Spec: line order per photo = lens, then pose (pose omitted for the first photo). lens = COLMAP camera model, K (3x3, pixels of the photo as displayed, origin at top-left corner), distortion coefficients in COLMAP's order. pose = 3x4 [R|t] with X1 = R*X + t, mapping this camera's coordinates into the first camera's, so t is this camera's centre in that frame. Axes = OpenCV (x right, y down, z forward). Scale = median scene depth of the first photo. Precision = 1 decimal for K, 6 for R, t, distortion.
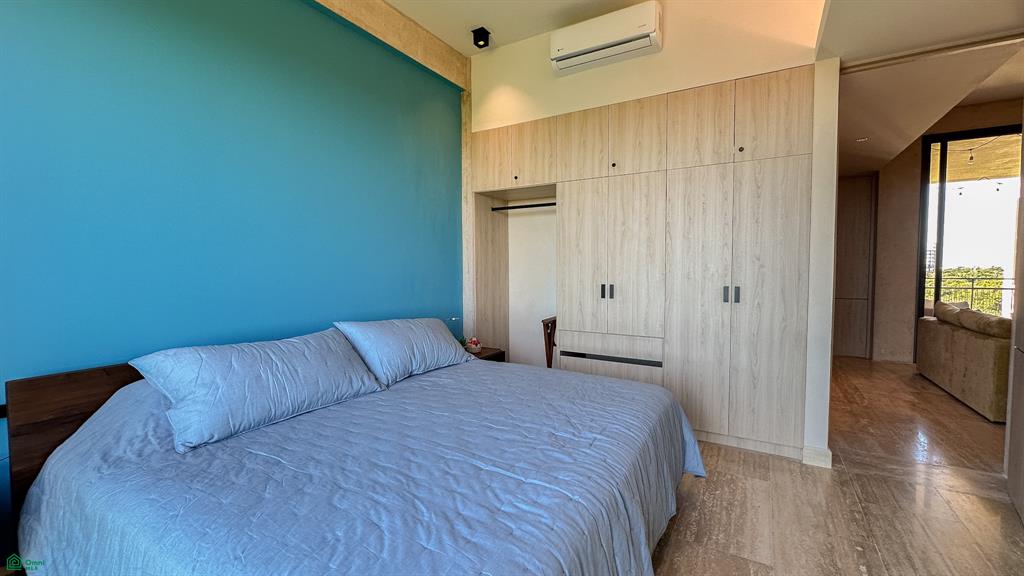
lens RADIAL K [[417.1, 0, 512.0], [0, 417.1, 288.0], [0, 0, 1]] dist [-0.002095, -0.000093]
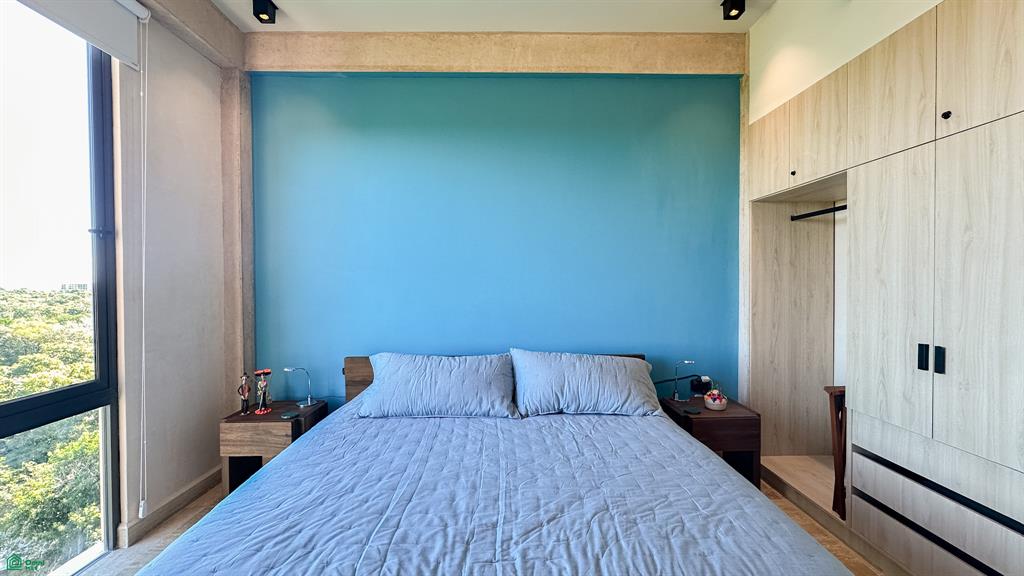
lens RADIAL K [[407.1, 0, 511.8], [0, 407.1, 289.3], [0, 0, 1]] dist [-0.002826, 0.000030]
pose [[0.533453, 0.017631, -0.845646, 0.376134], [-0.043140, 0.999049, -0.006384, -0.052562], [0.844729, 0.039887, 0.533706, 0.281596]]
